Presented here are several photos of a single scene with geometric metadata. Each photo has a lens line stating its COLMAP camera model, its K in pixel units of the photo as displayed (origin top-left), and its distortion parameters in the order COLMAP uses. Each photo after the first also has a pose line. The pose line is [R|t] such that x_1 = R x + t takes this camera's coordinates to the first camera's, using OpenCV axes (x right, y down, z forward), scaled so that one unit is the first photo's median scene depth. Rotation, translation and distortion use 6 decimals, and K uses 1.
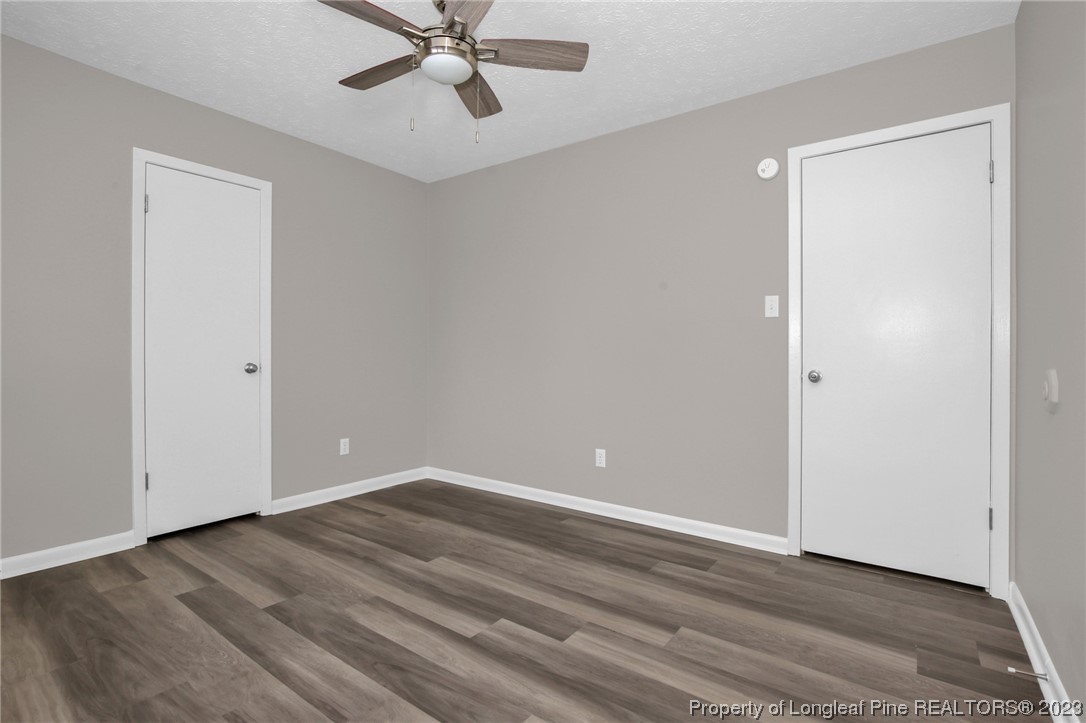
lens RADIAL K [[508.2, 0, 547.1], [0, 508.2, 358.3], [0, 0, 1]] dist [-0.032243, 0.004798]
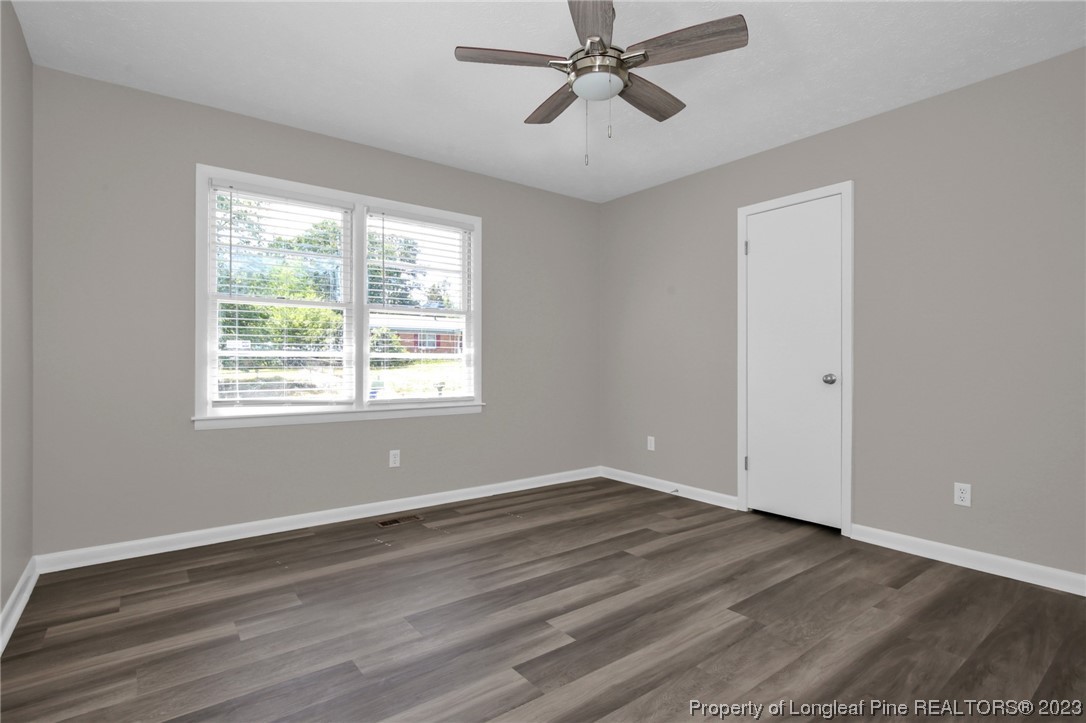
lens RADIAL K [[508.2, 0, 546.7], [0, 508.2, 364.0], [0, 0, 1]] dist [-0.032243, 0.004798]
pose [[-0.228840, 0.000025, -0.973464, 0.689141], [-0.022137, 0.999741, 0.005229, -0.003496], [0.973212, 0.022746, -0.228780, 0.943714]]
